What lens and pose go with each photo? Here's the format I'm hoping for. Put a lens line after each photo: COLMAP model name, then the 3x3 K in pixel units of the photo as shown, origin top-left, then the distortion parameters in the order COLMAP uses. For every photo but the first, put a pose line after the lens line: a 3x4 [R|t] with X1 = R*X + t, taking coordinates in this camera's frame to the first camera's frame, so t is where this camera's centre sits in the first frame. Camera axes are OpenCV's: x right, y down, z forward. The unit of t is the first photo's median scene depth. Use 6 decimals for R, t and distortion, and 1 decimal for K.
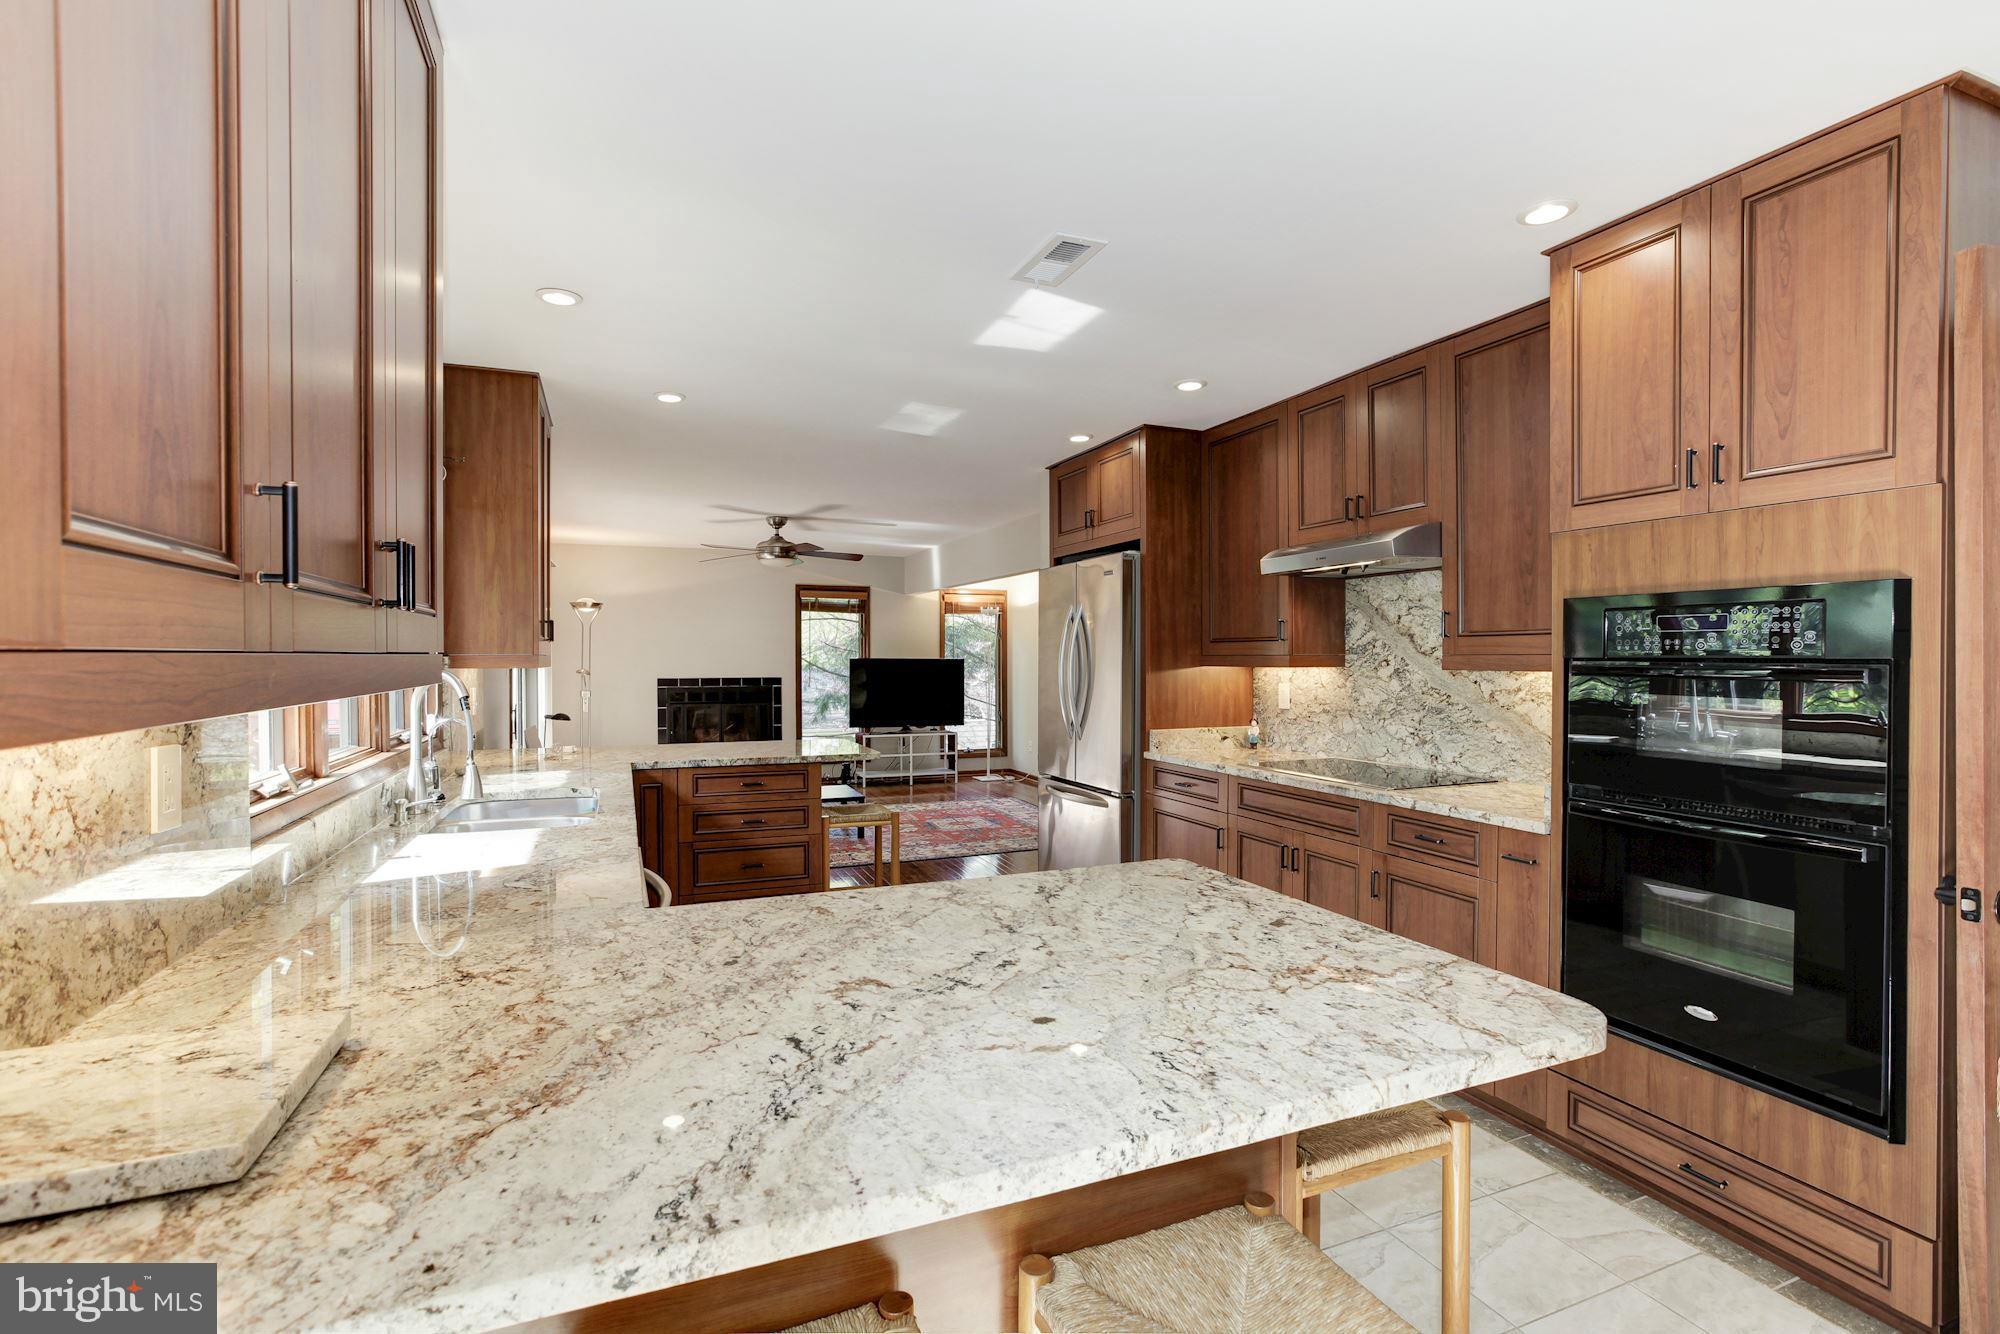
lens RADIAL K [[912.1, 0, 990.8], [0, 912.1, 669.3], [0, 0, 1]] dist [-0.019139, 0.005502]
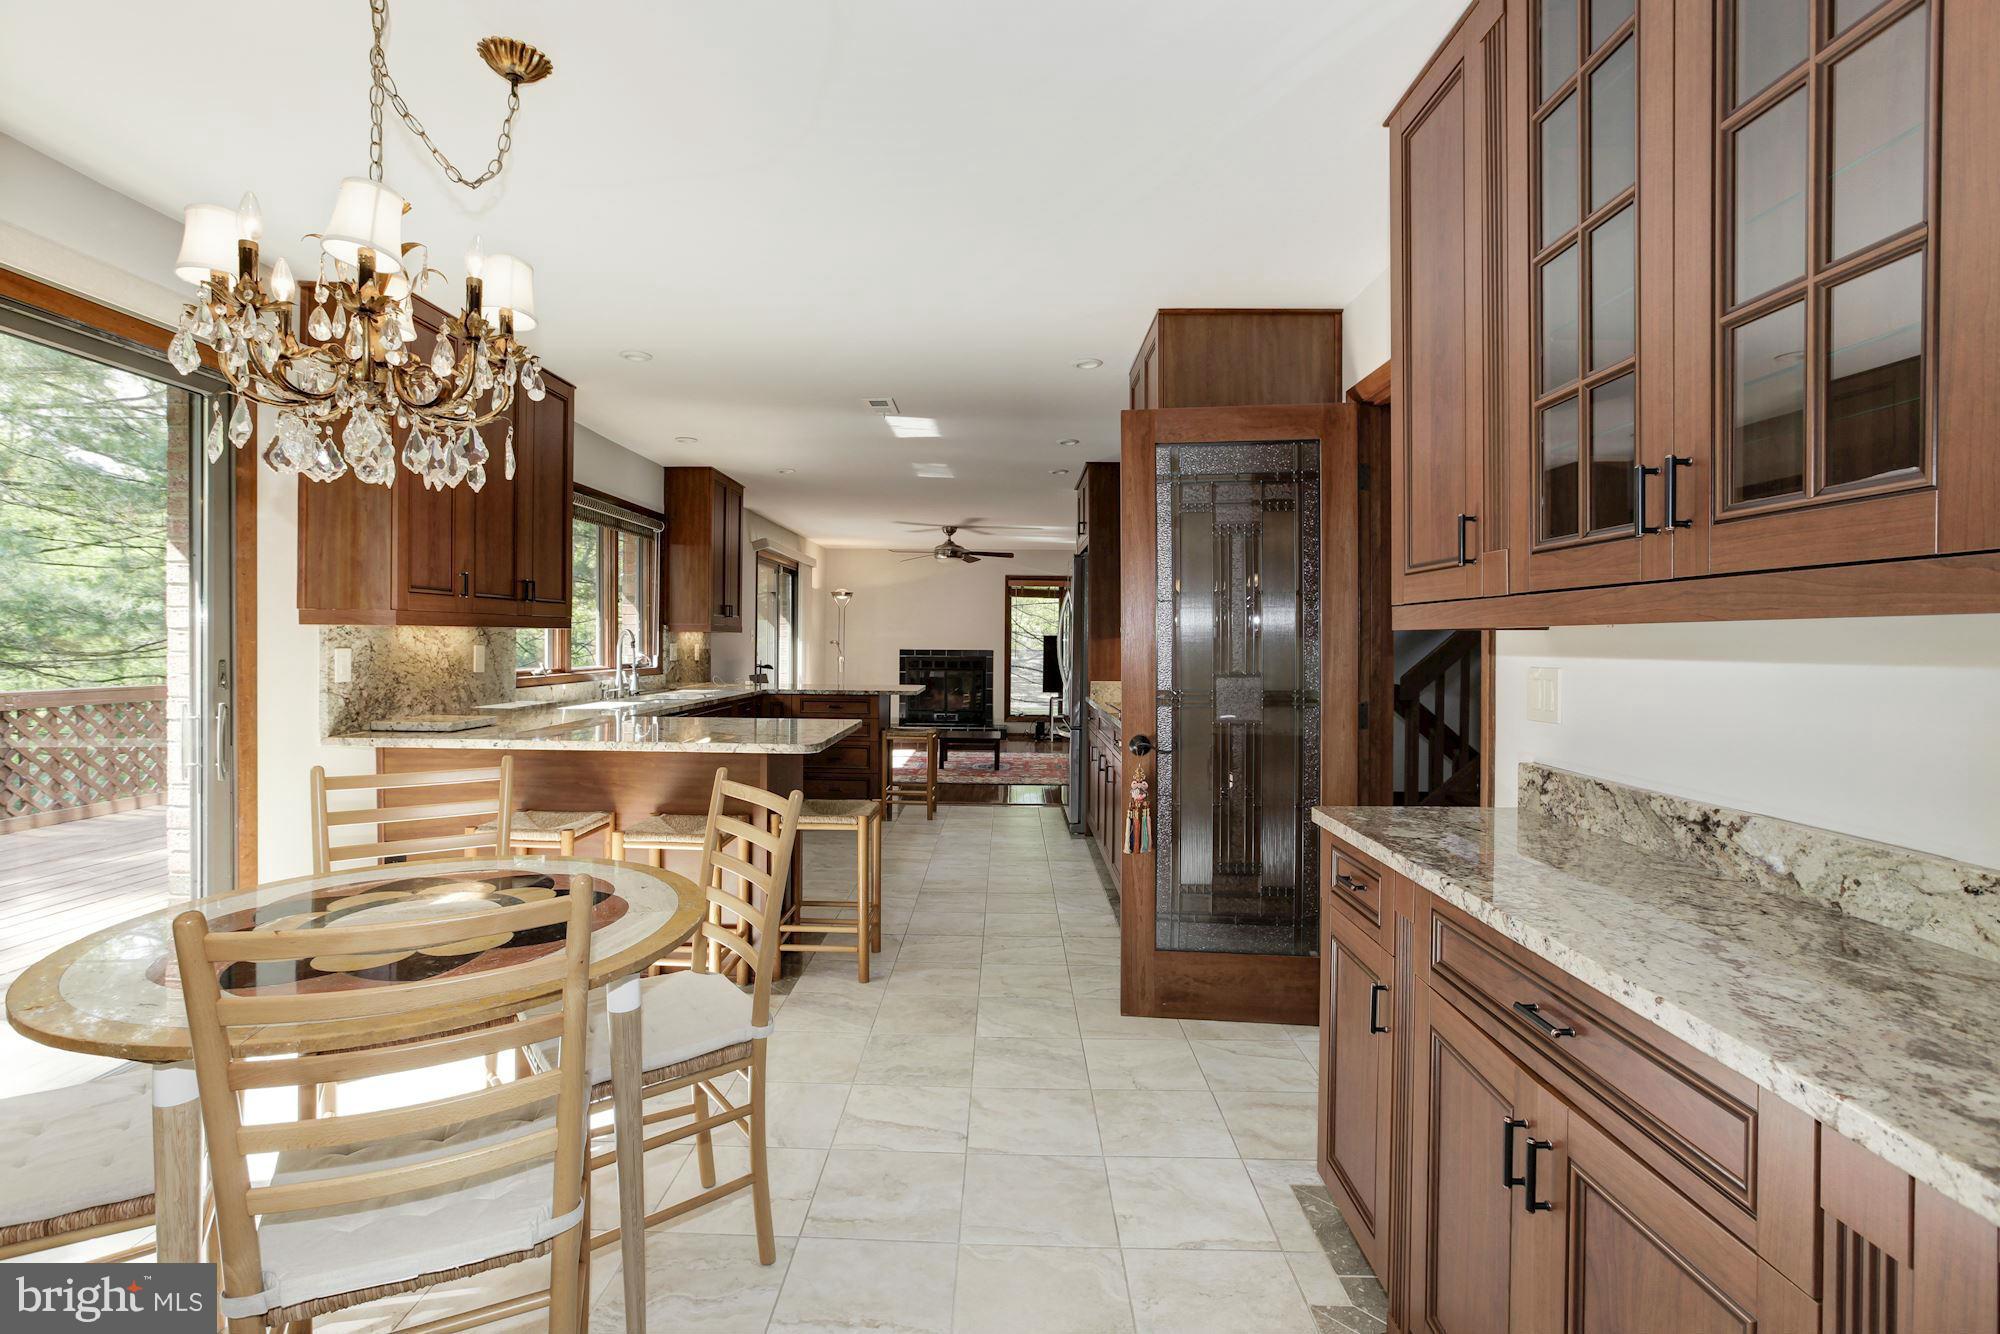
lens RADIAL K [[953.6, 0, 1006.7], [0, 953.6, 654.0], [0, 0, 1]] dist [-0.032380, 0.000583]
pose [[0.919407, 0.013519, -0.393075, 0.741445], [-0.014117, 0.999899, 0.001368, 0.029698], [0.393054, 0.004291, 0.919505, -0.468962]]
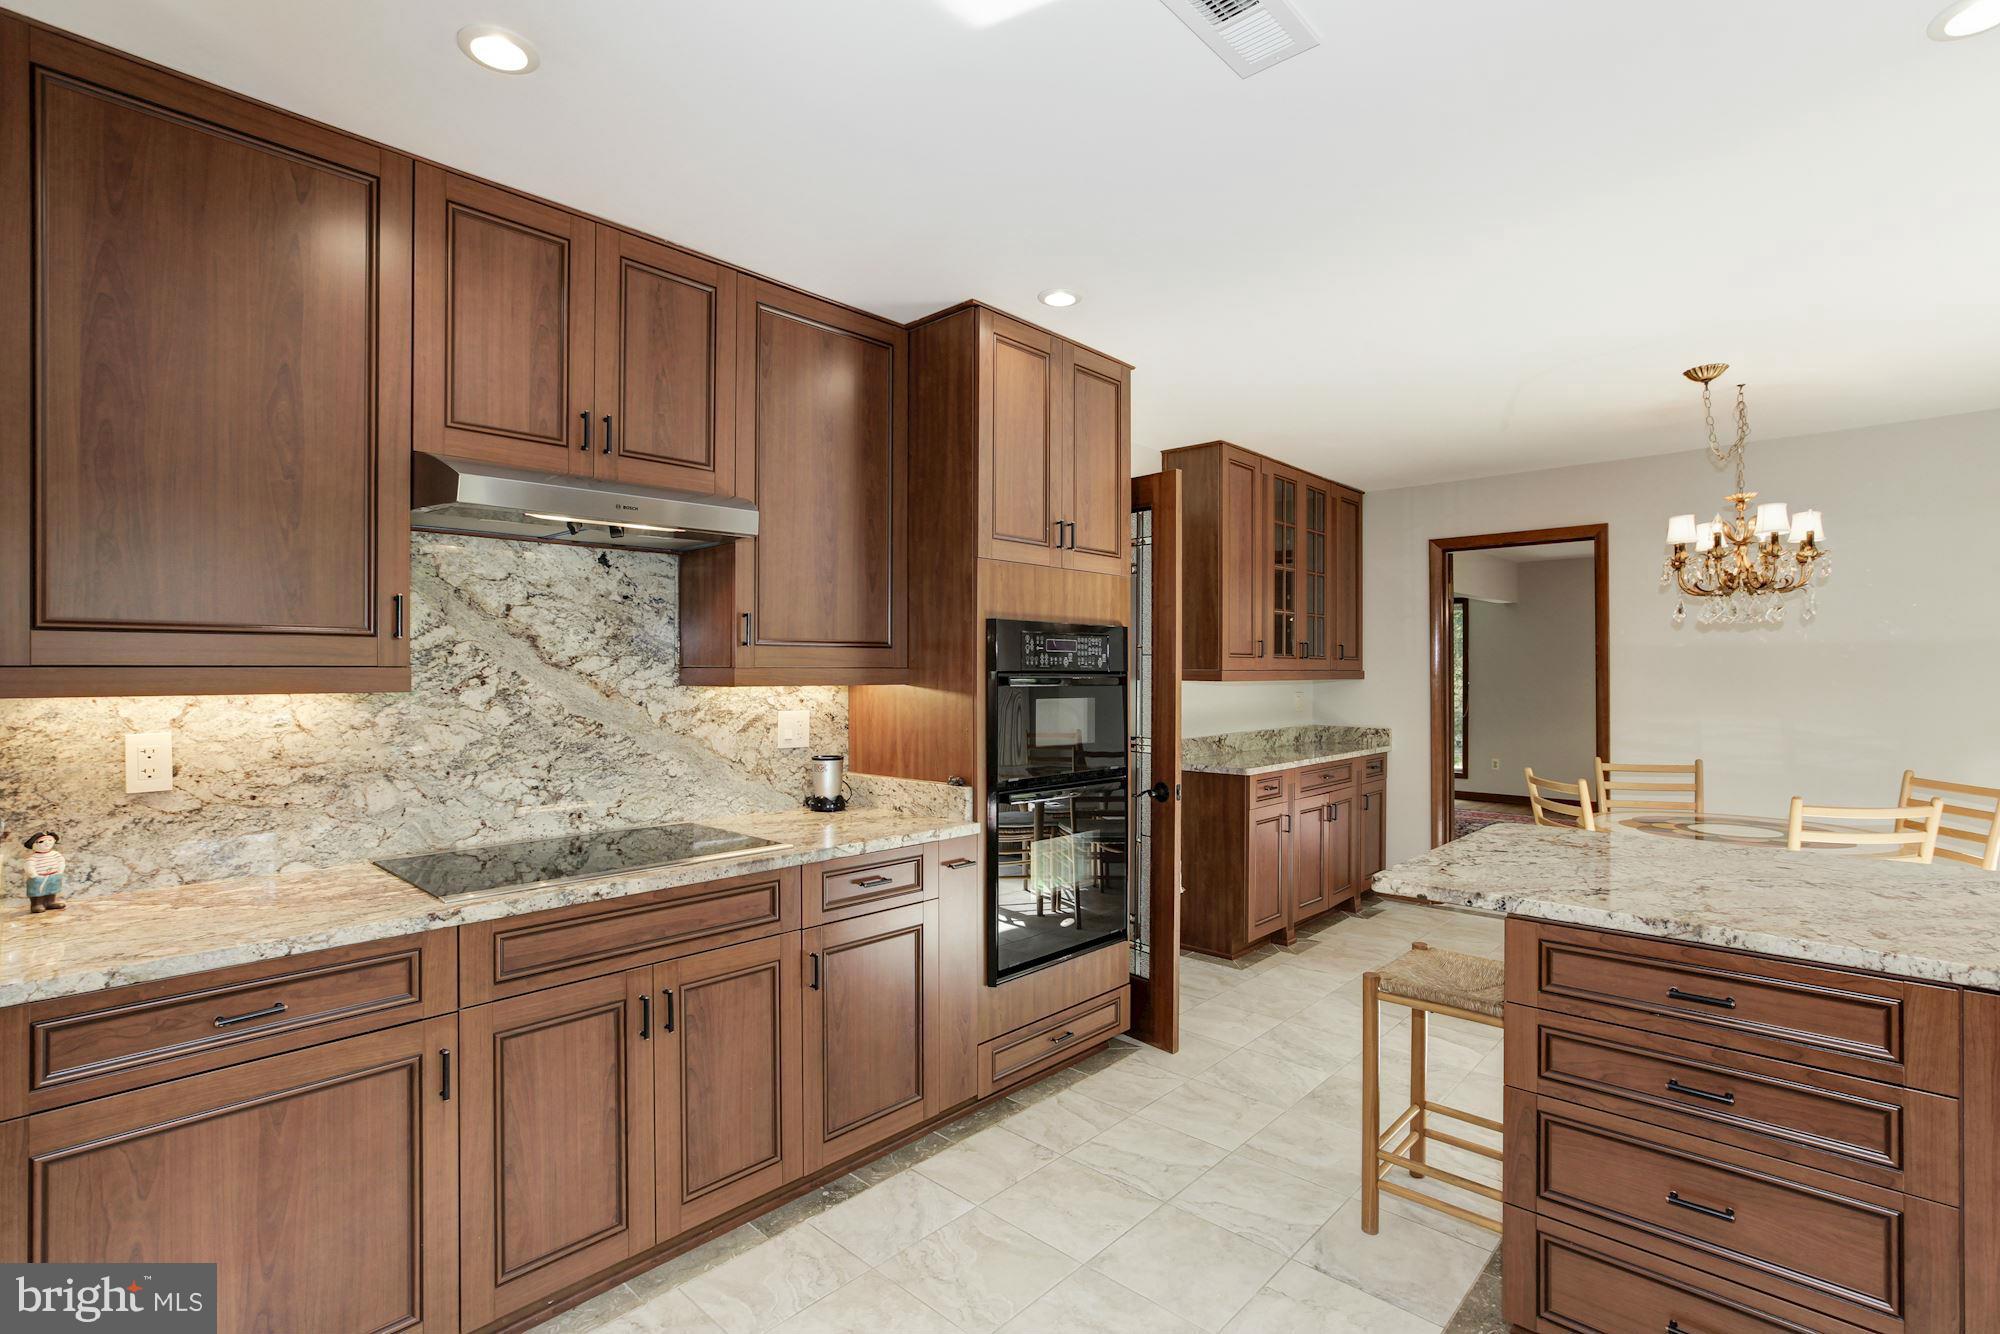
lens RADIAL K [[953.6, 0, 1002.3], [0, 953.6, 671.6], [0, 0, 1]] dist [-0.032380, 0.000583]
pose [[-0.430707, 0.001663, 0.902491, -0.290663], [0.013482, 0.999899, 0.004591, -0.011235], [-0.902391, 0.014145, -0.430685, 0.974348]]
